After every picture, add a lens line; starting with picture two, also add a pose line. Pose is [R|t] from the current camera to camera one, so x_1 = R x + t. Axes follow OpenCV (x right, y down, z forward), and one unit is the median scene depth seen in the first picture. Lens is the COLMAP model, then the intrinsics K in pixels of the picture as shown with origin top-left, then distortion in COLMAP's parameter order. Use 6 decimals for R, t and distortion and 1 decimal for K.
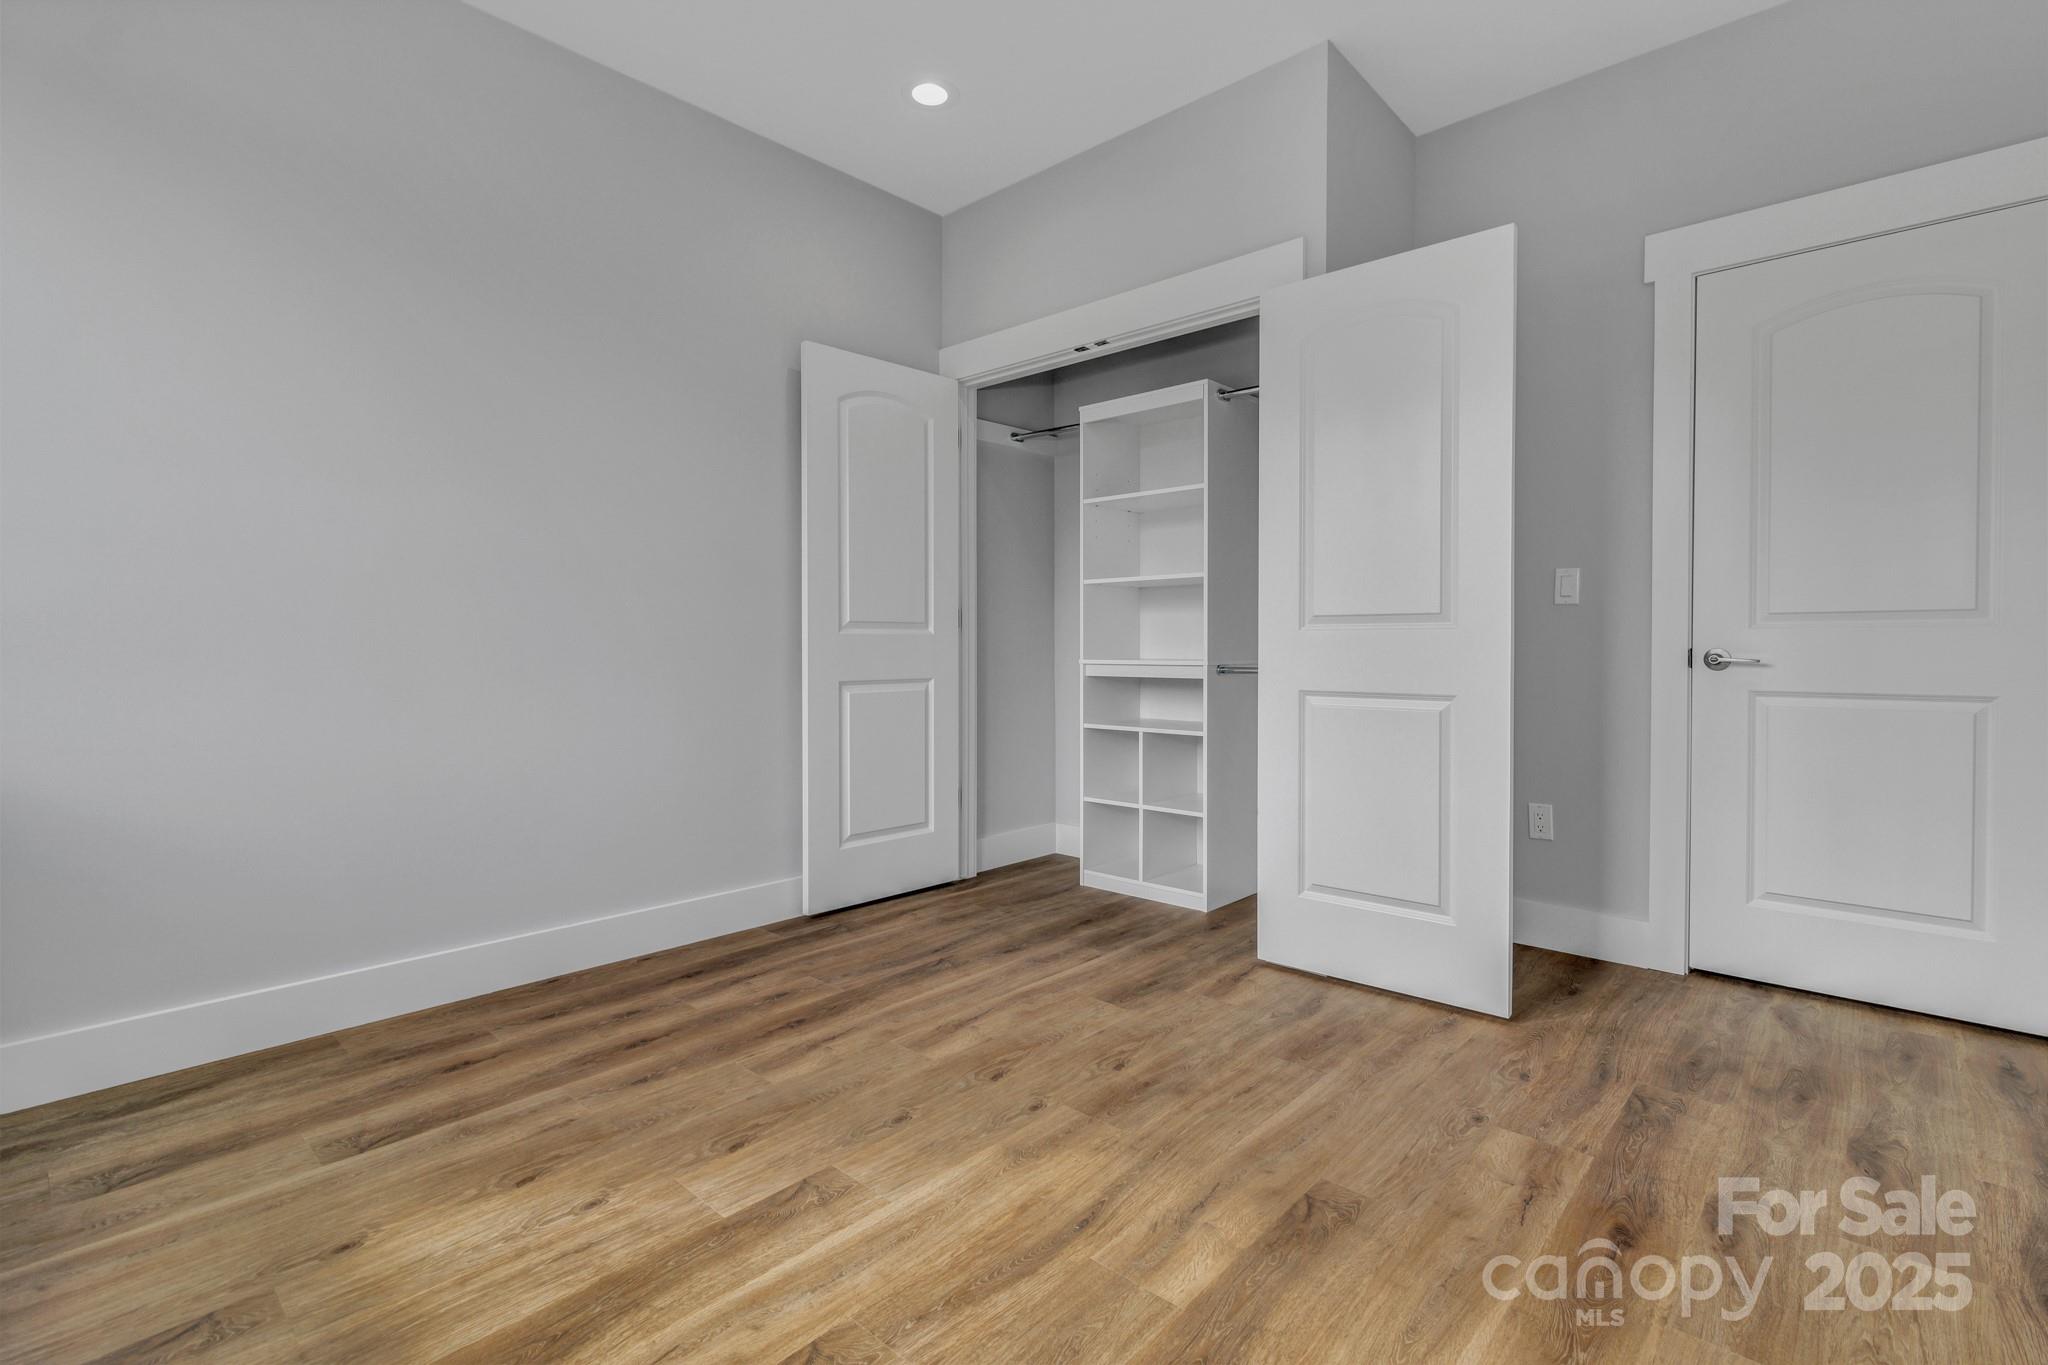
lens RADIAL K [[944.1, 0, 1028.6], [0, 944.1, 659.3], [0, 0, 1]] dist [0.002361, 0.000150]
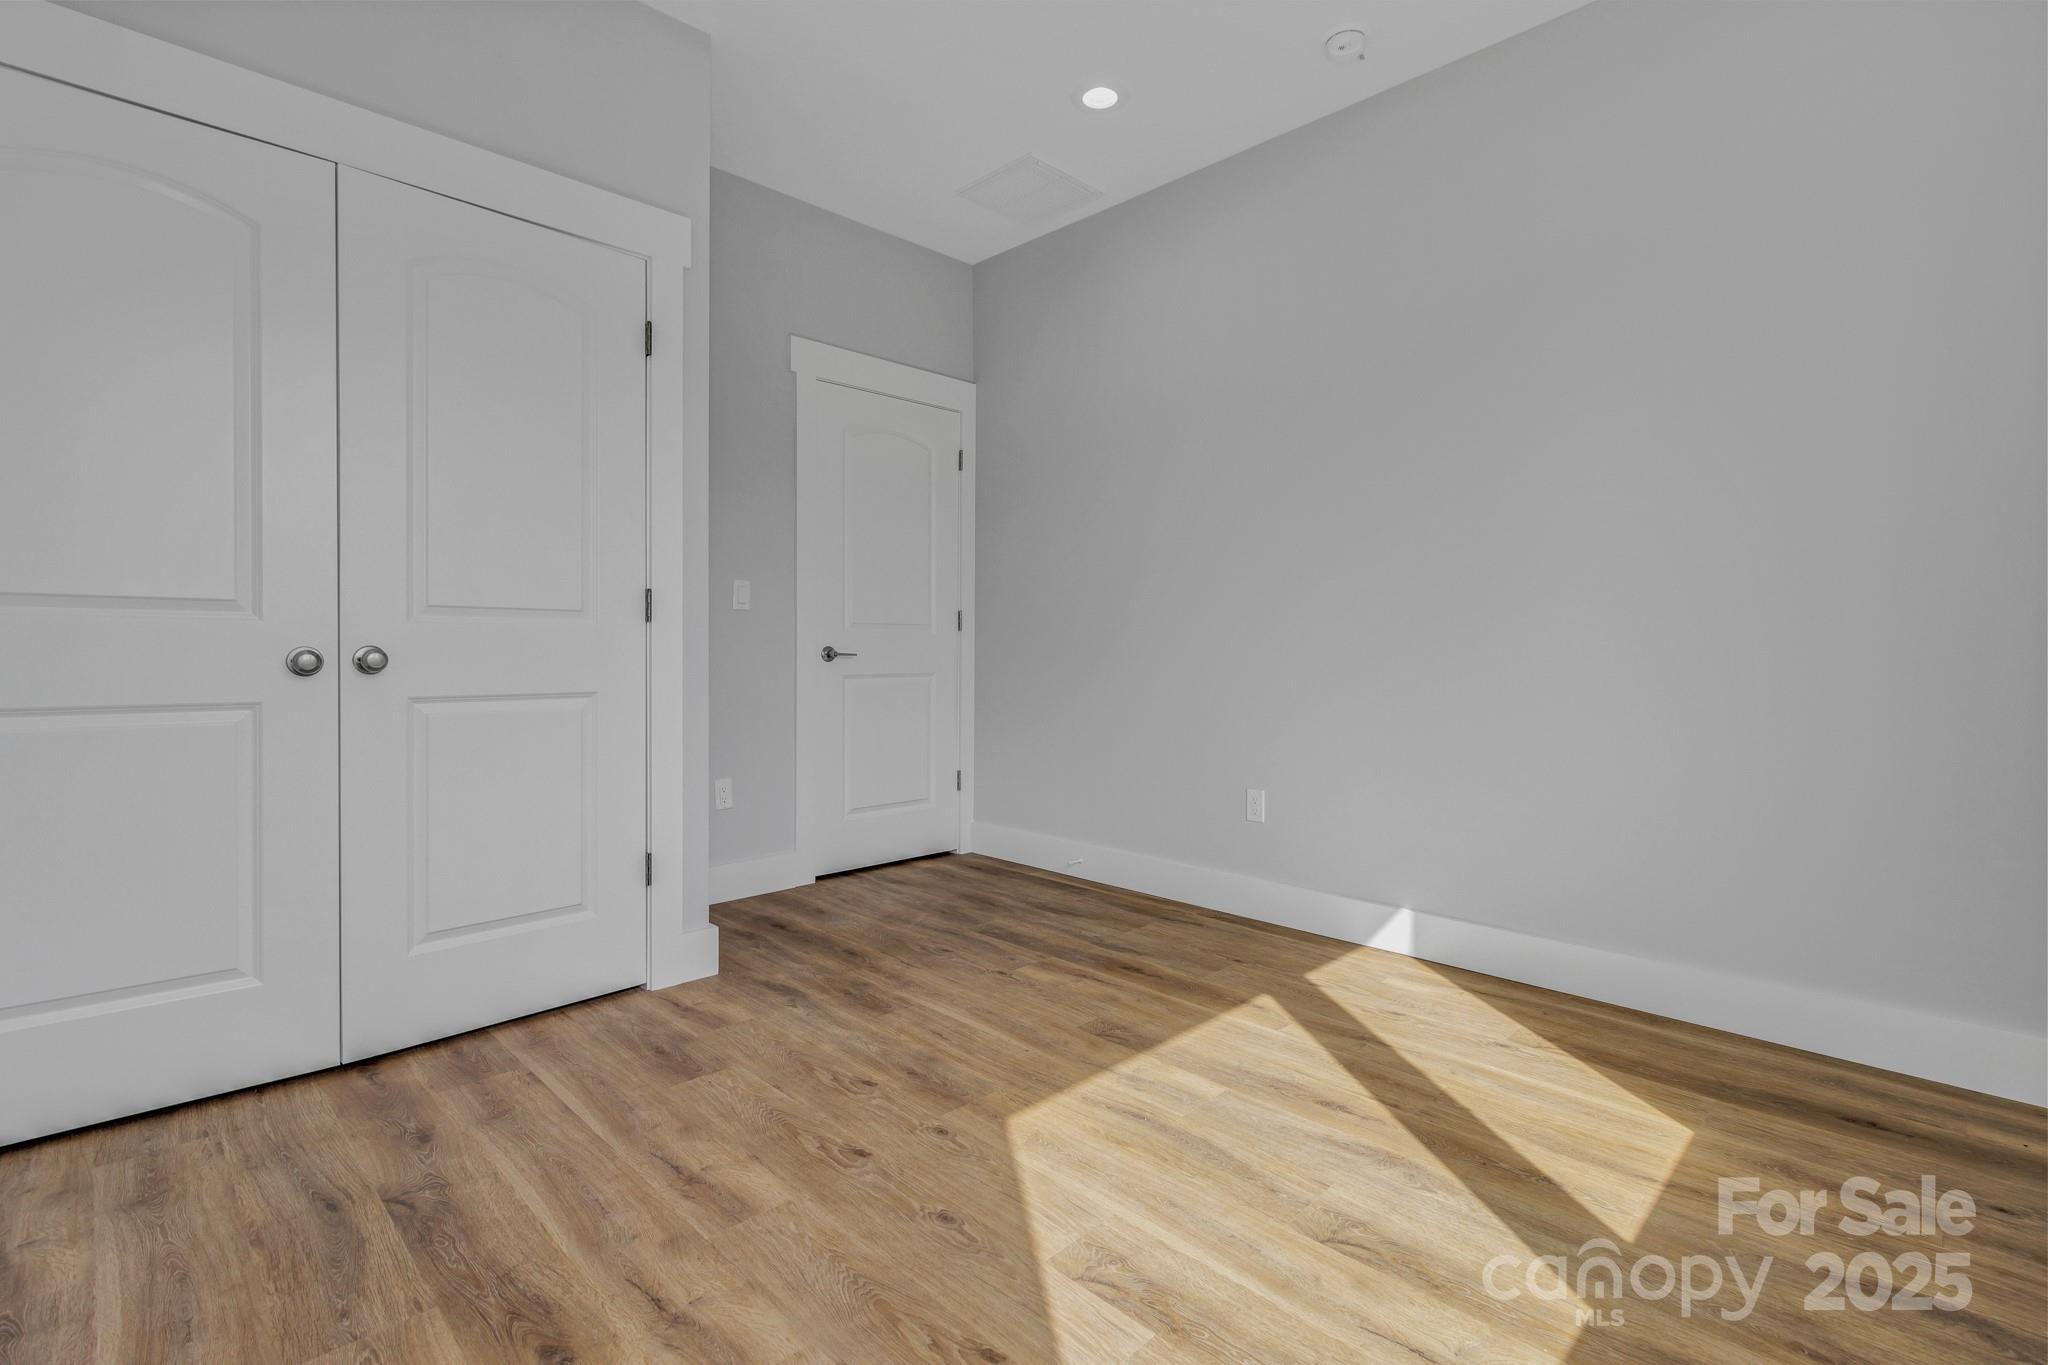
lens RADIAL K [[944.1, 0, 1028.6], [0, 944.1, 659.3], [0, 0, 1]] dist [0.002361, 0.000150]
pose [[0.040071, -0.013467, 0.999106, -0.802102], [0.009710, 0.999867, 0.013088, -0.009812], [-0.999150, 0.009177, 0.040197, 0.749729]]
